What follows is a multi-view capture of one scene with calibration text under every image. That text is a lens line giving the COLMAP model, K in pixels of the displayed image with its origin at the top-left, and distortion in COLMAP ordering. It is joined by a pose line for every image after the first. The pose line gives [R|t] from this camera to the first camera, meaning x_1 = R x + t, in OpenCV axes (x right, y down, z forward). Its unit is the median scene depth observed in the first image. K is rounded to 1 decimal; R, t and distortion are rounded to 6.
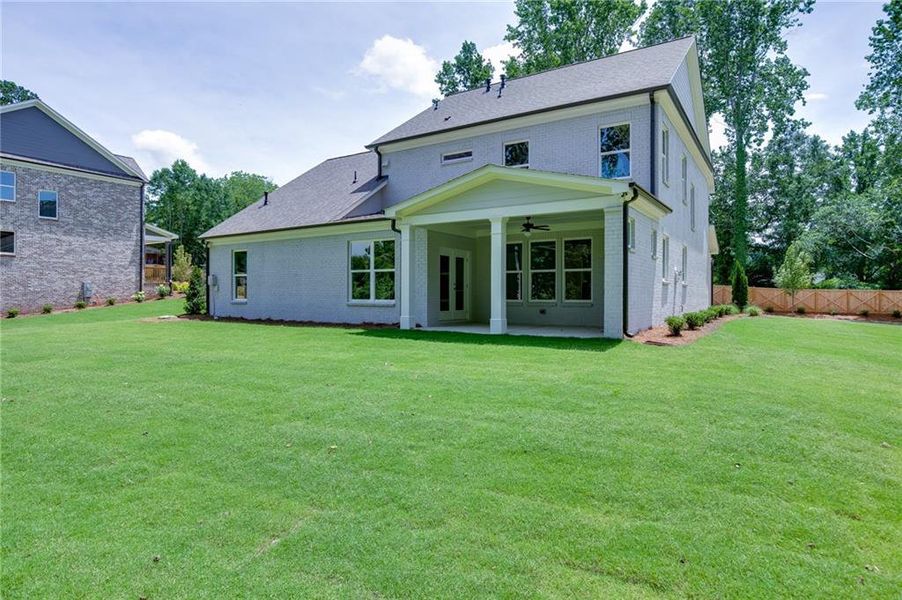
lens RADIAL K [[538.1, 0, 441.9], [0, 538.1, 301.7], [0, 0, 1]] dist [-0.024866, 0.000783]
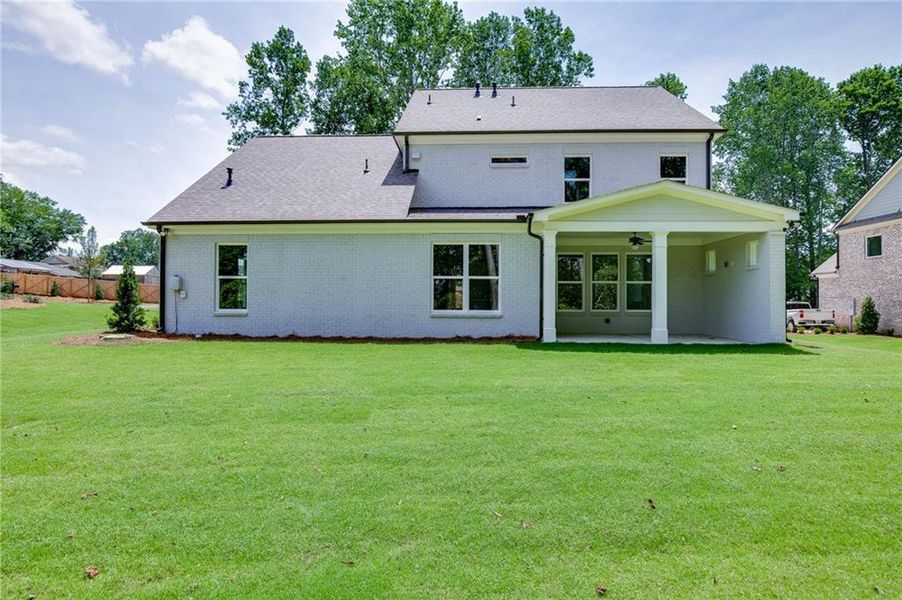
lens RADIAL K [[538.1, 0, 452.3], [0, 538.1, 300.3], [0, 0, 1]] dist [-0.024866, 0.000783]
pose [[0.855655, 0.006077, 0.517512, -0.572170], [0.002454, 0.999872, -0.015799, -0.005623], [-0.517541, 0.014789, 0.855530, 0.240385]]
